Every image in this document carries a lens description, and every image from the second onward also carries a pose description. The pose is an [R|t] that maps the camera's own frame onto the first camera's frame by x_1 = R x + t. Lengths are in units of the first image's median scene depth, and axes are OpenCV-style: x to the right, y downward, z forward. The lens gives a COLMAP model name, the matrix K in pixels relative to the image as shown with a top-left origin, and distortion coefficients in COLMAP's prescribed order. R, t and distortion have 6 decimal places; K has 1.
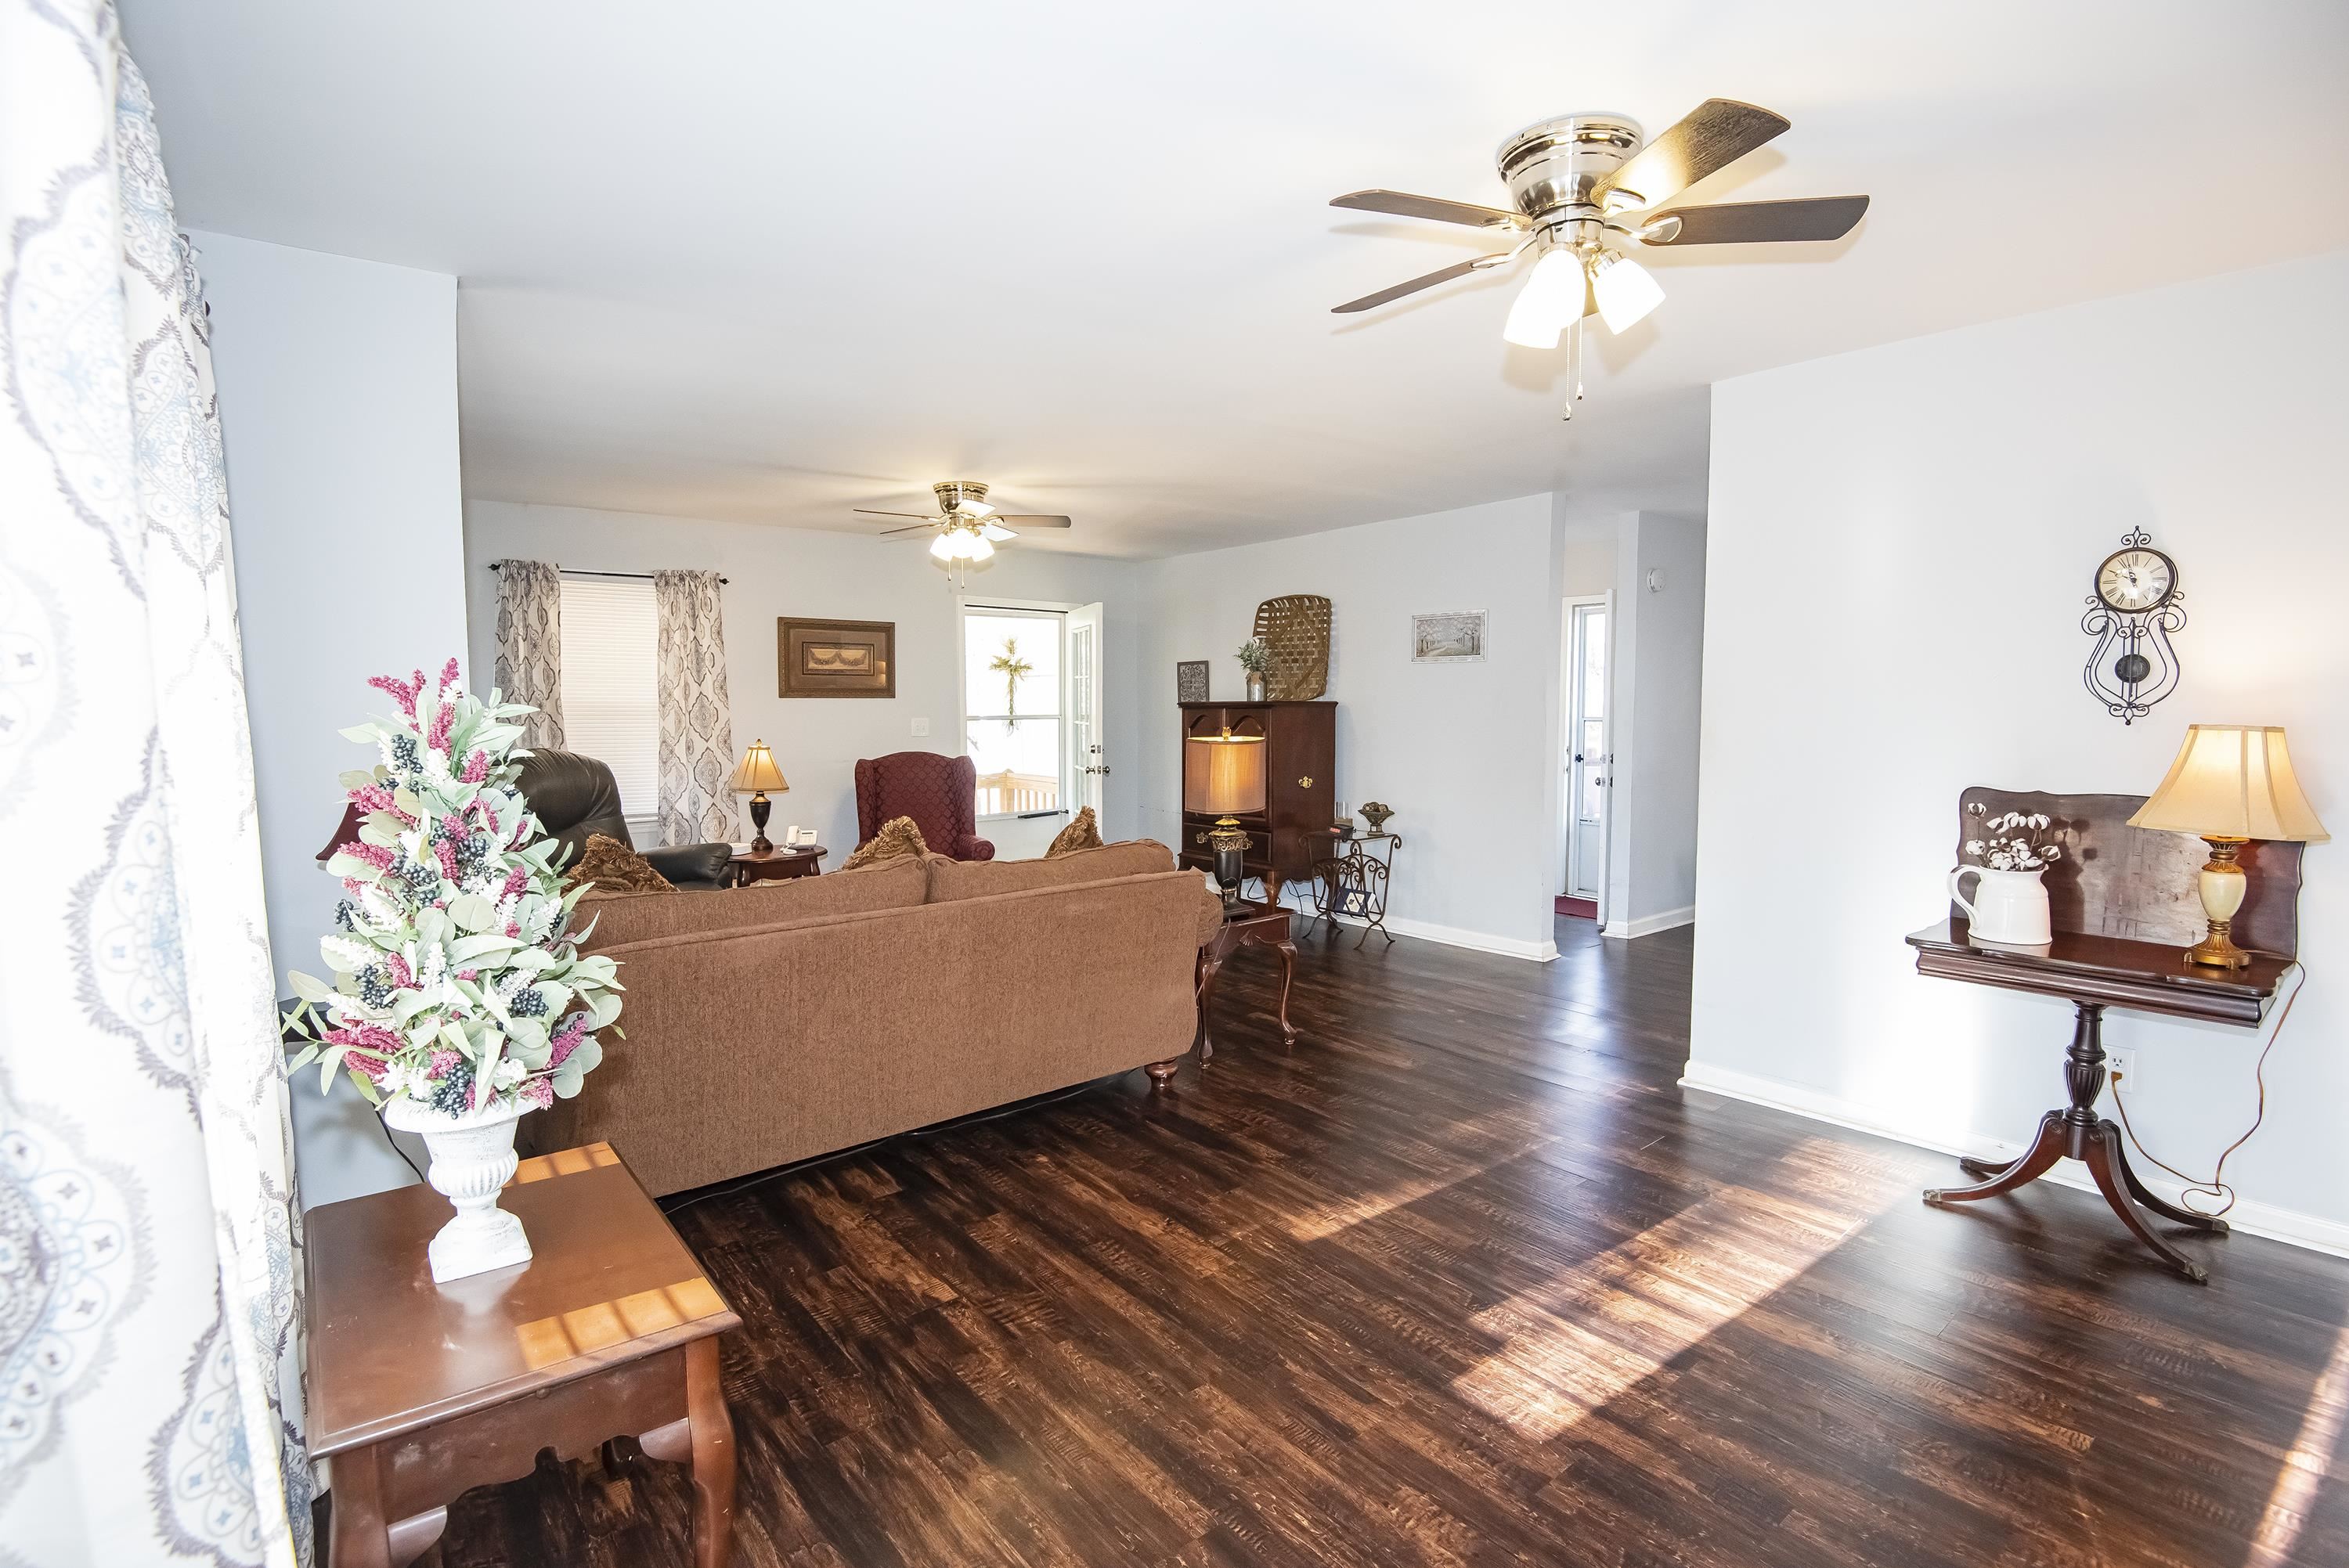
lens RADIAL K [[1144.2, 0, 1174.5], [0, 1144.2, 784.0], [0, 0, 1]] dist [-0.001094, -0.000062]
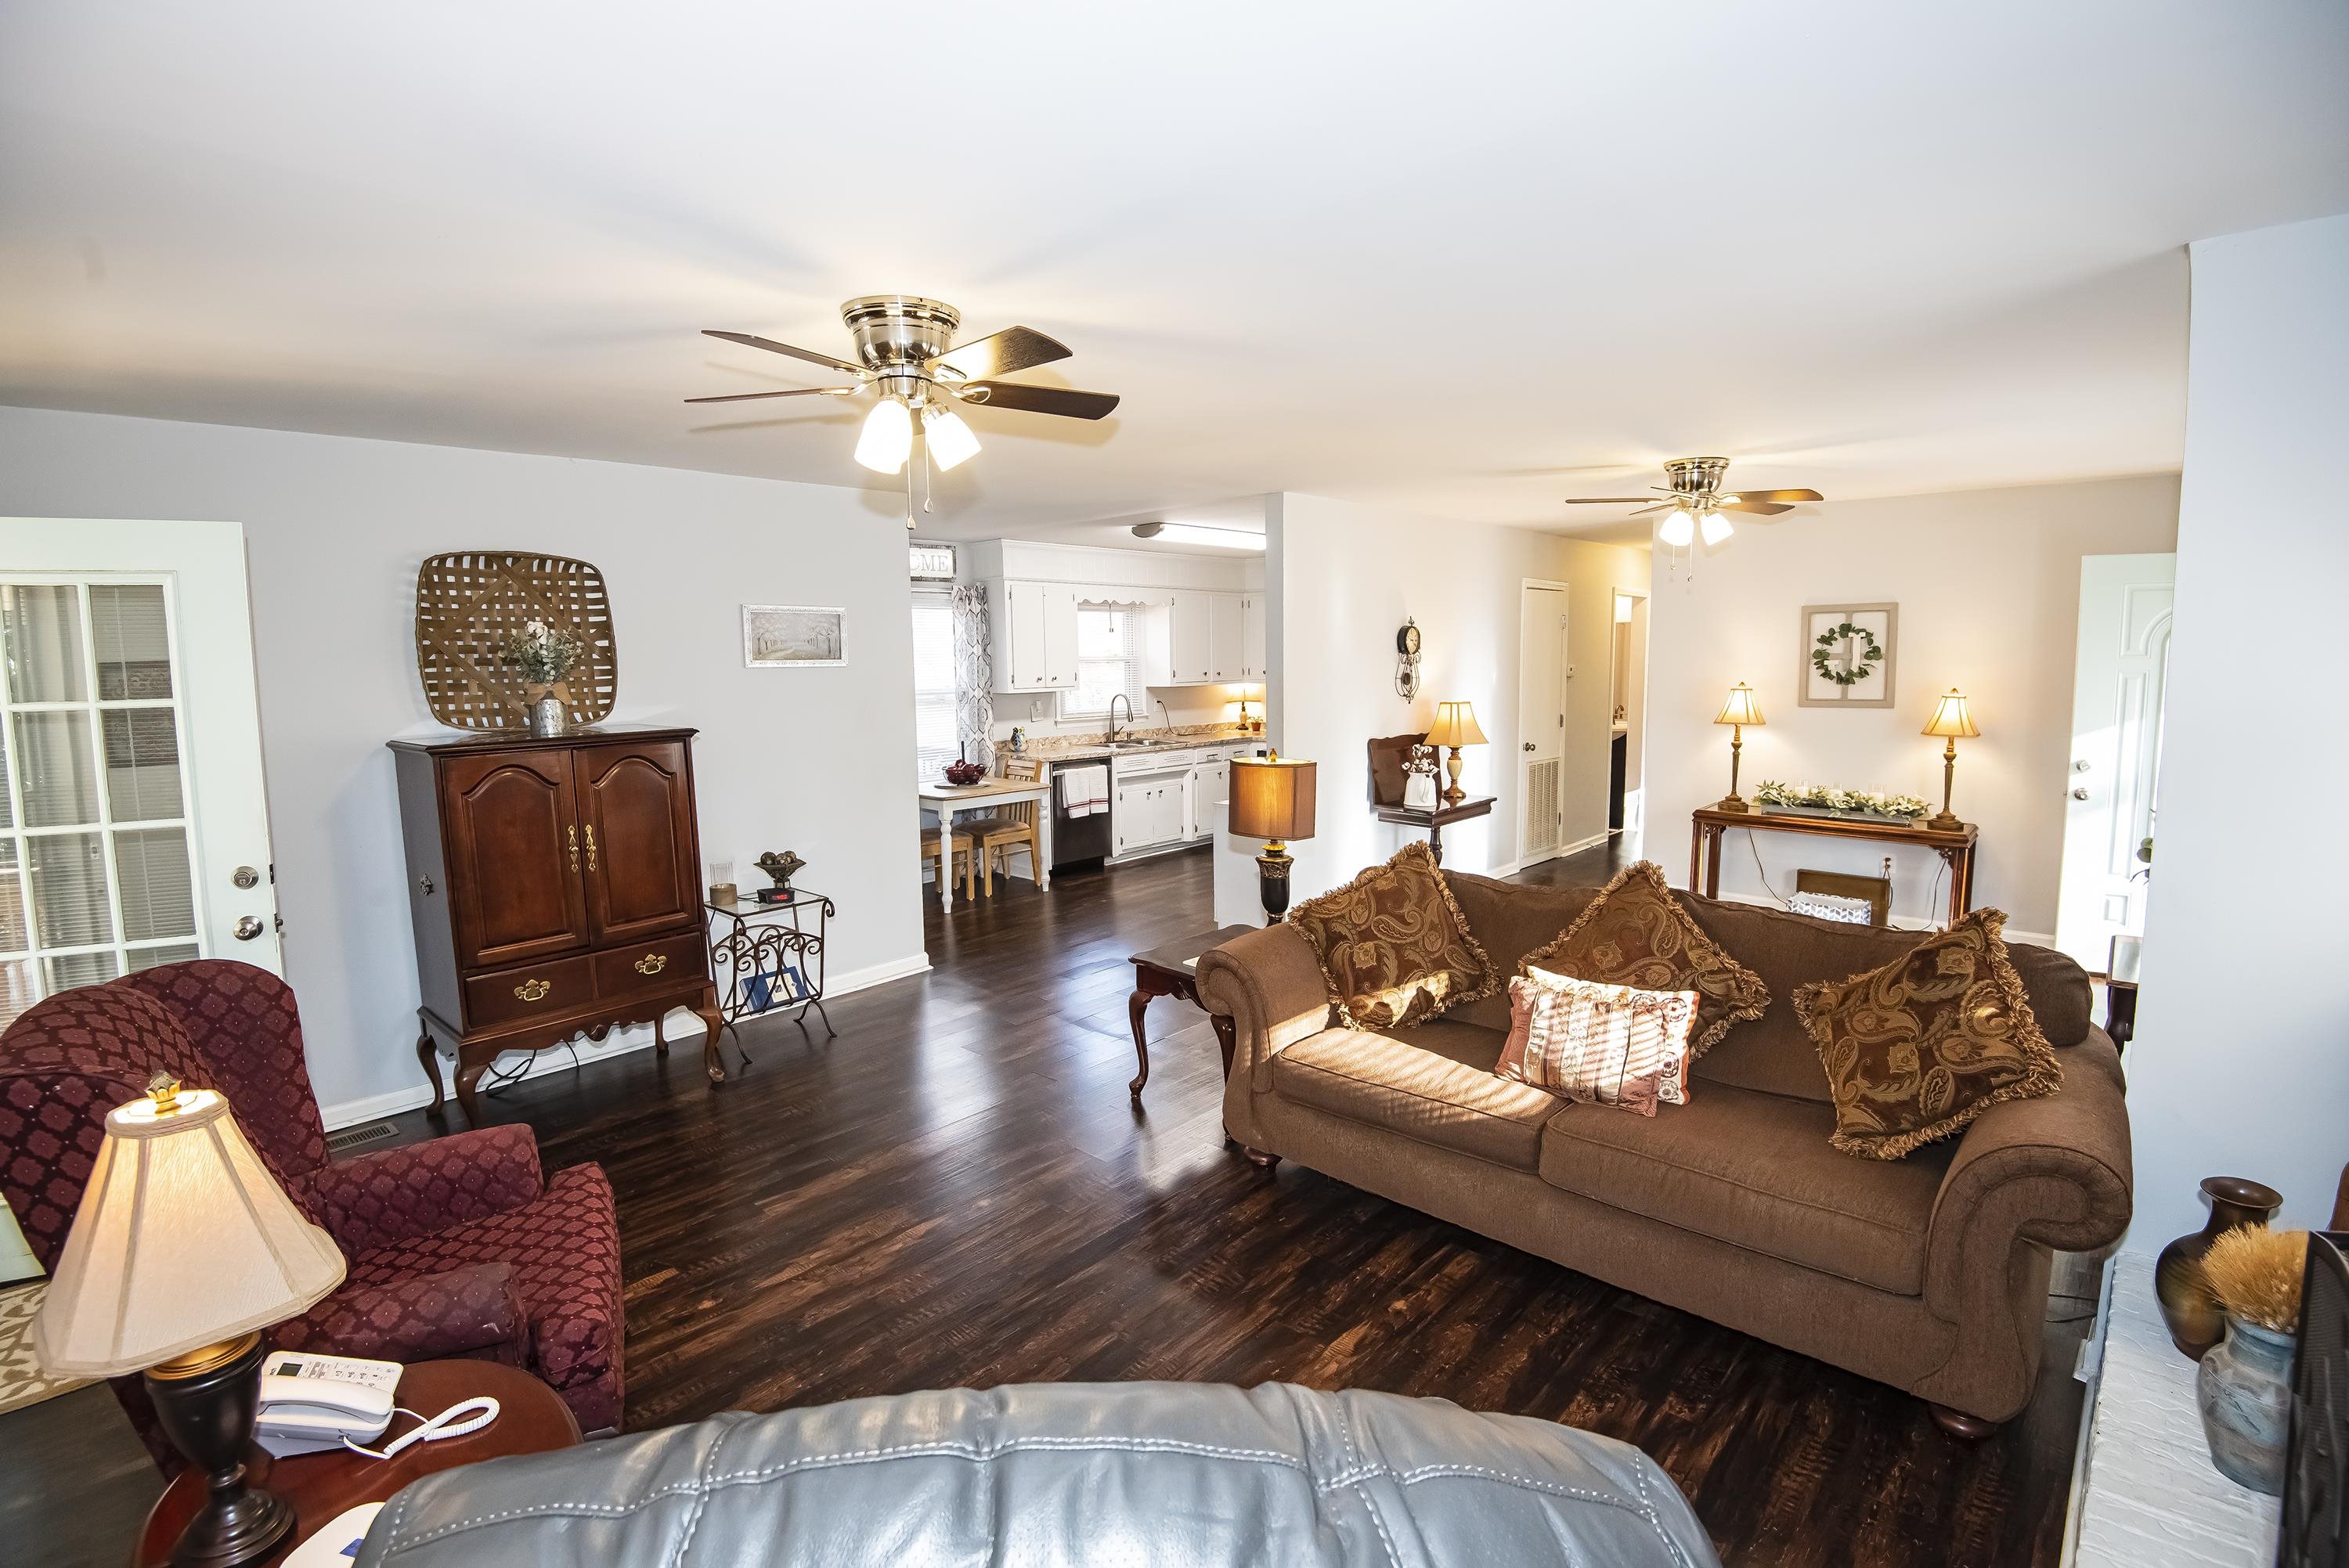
lens RADIAL K [[1144.2, 0, 1174.5], [0, 1144.2, 784.0], [0, 0, 1]] dist [-0.001094, -0.000062]
pose [[-0.159183, -0.093180, 0.982842, -0.632331], [0.094176, 0.989563, 0.109070, -0.086675], [-0.982747, 0.109922, -0.148747, 0.858699]]
